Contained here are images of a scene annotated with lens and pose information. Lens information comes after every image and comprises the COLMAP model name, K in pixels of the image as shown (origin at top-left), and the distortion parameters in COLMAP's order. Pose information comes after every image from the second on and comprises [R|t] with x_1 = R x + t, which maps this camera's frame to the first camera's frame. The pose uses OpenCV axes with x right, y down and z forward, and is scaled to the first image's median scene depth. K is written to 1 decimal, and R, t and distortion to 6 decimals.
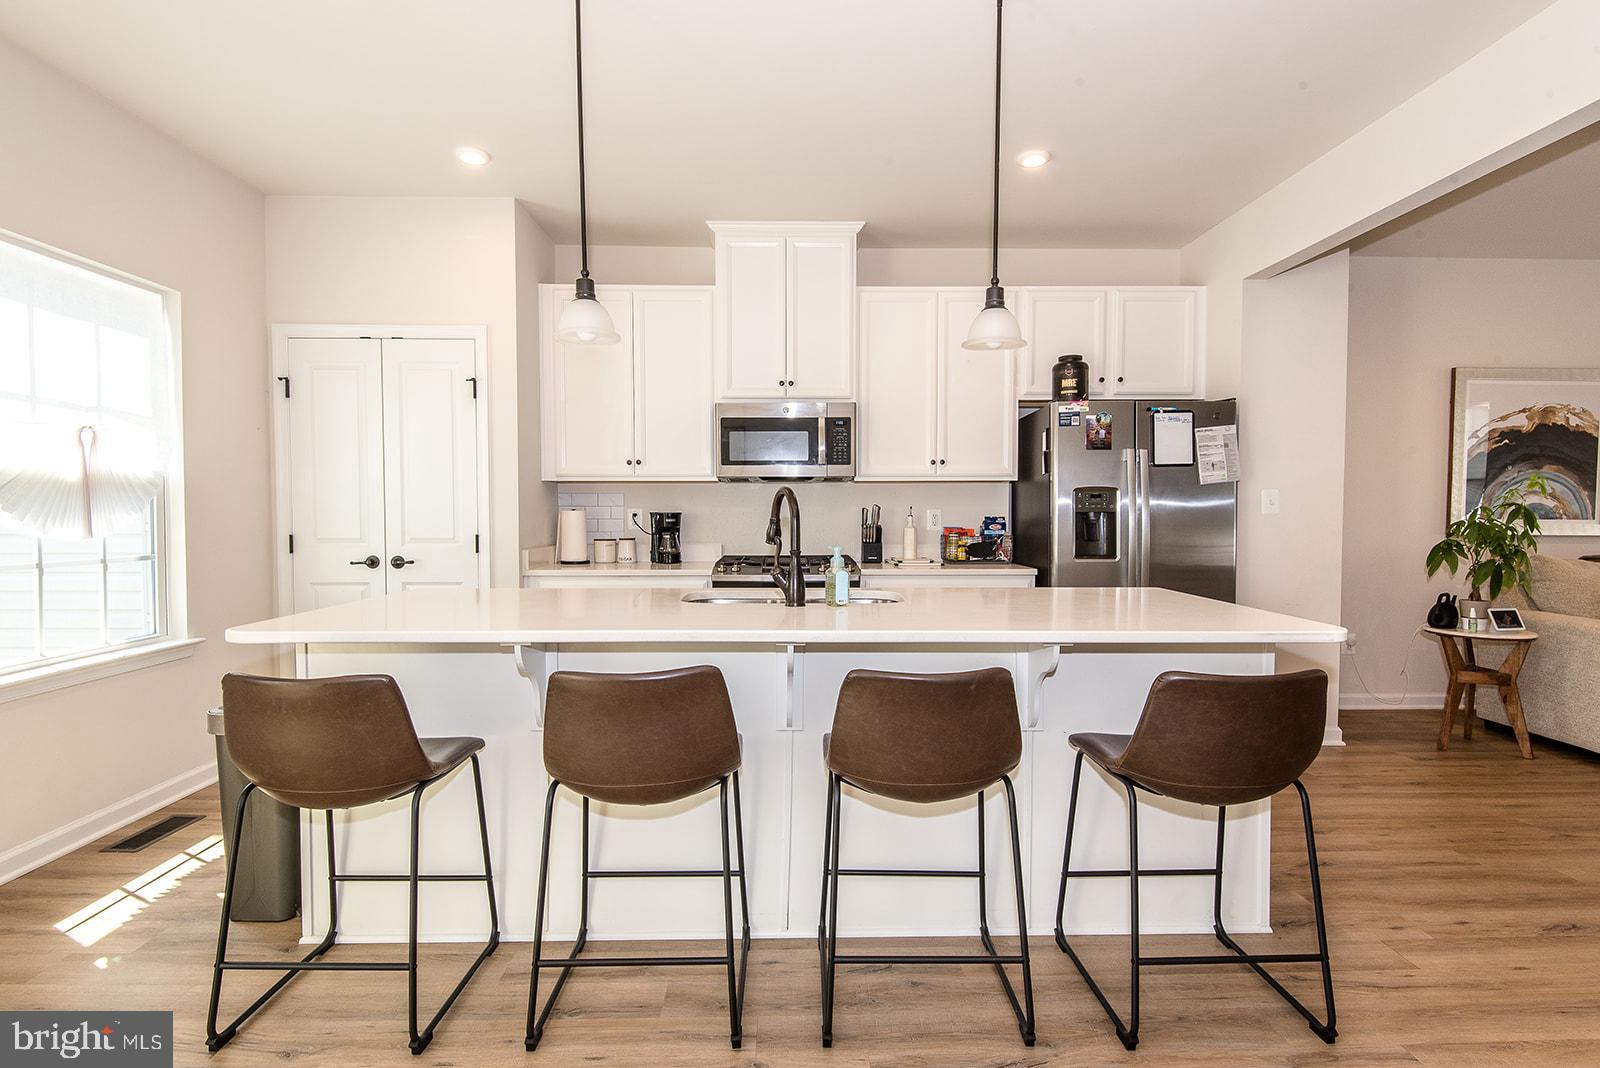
lens RADIAL K [[809.1, 0, 821.8], [0, 809.1, 527.0], [0, 0, 1]] dist [0.011822, -0.000569]
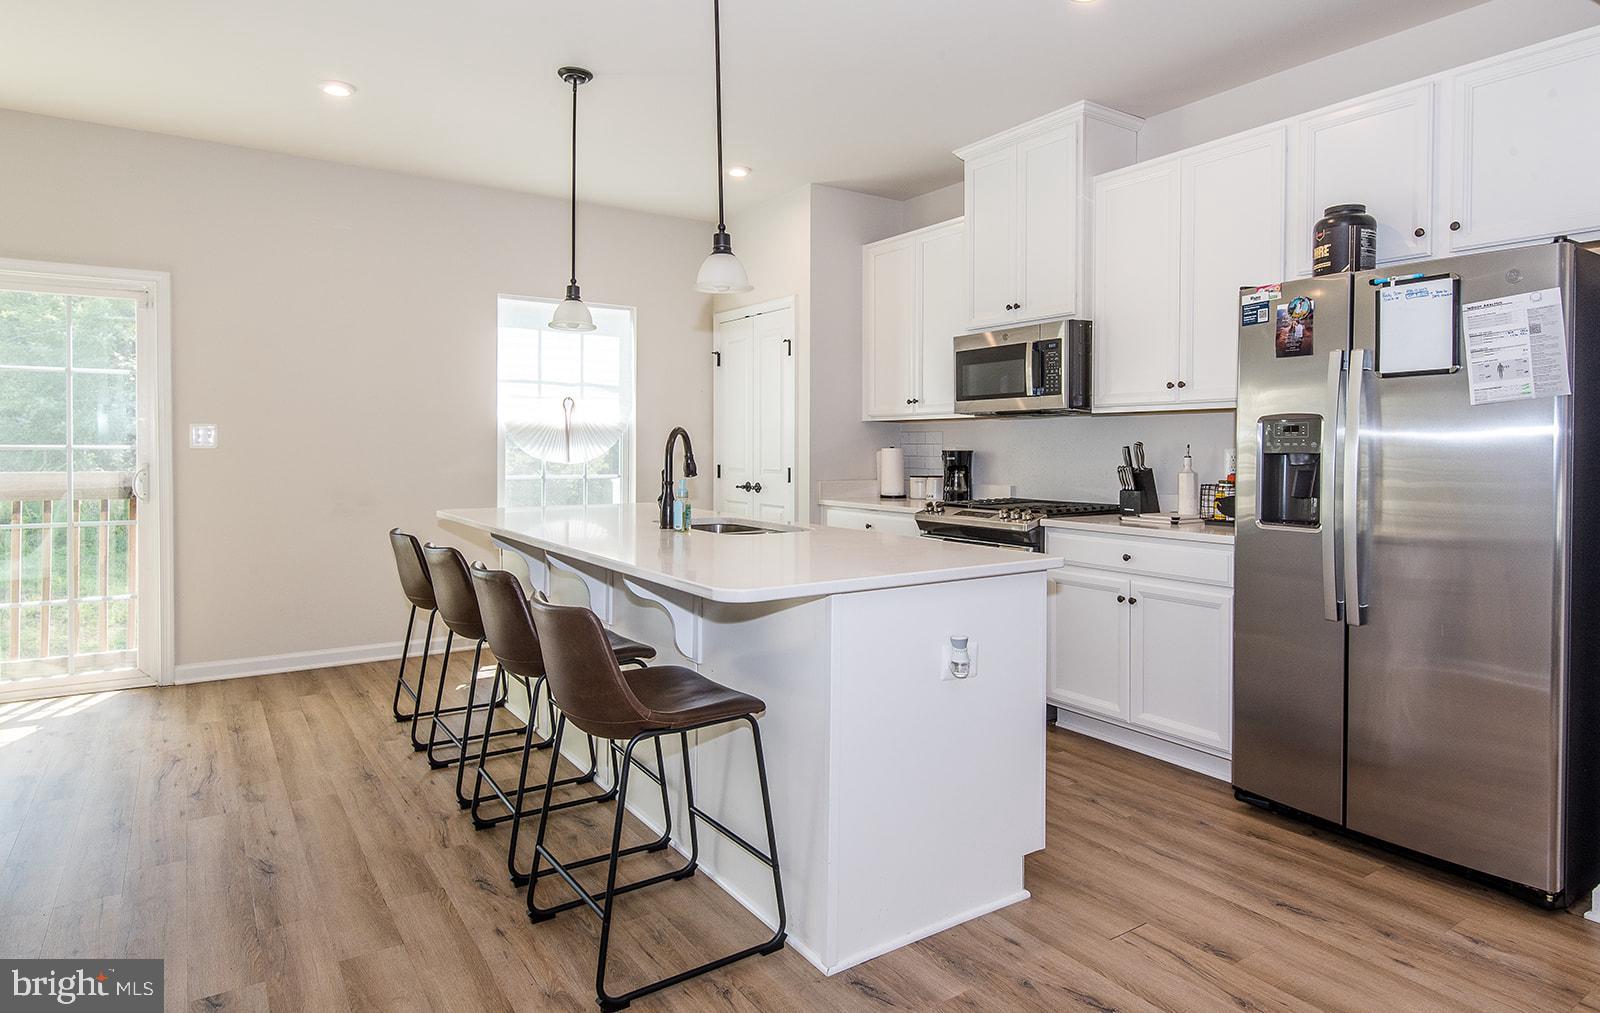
lens RADIAL K [[969.6, 0, 794.6], [0, 969.6, 470.4], [0, 0, 1]] dist [-0.004299, -0.002293]
pose [[0.505439, 0.023773, -0.862535, 0.803539], [-0.026547, 0.999576, 0.011993, -0.003595], [0.862454, 0.016836, 0.505855, 0.271493]]
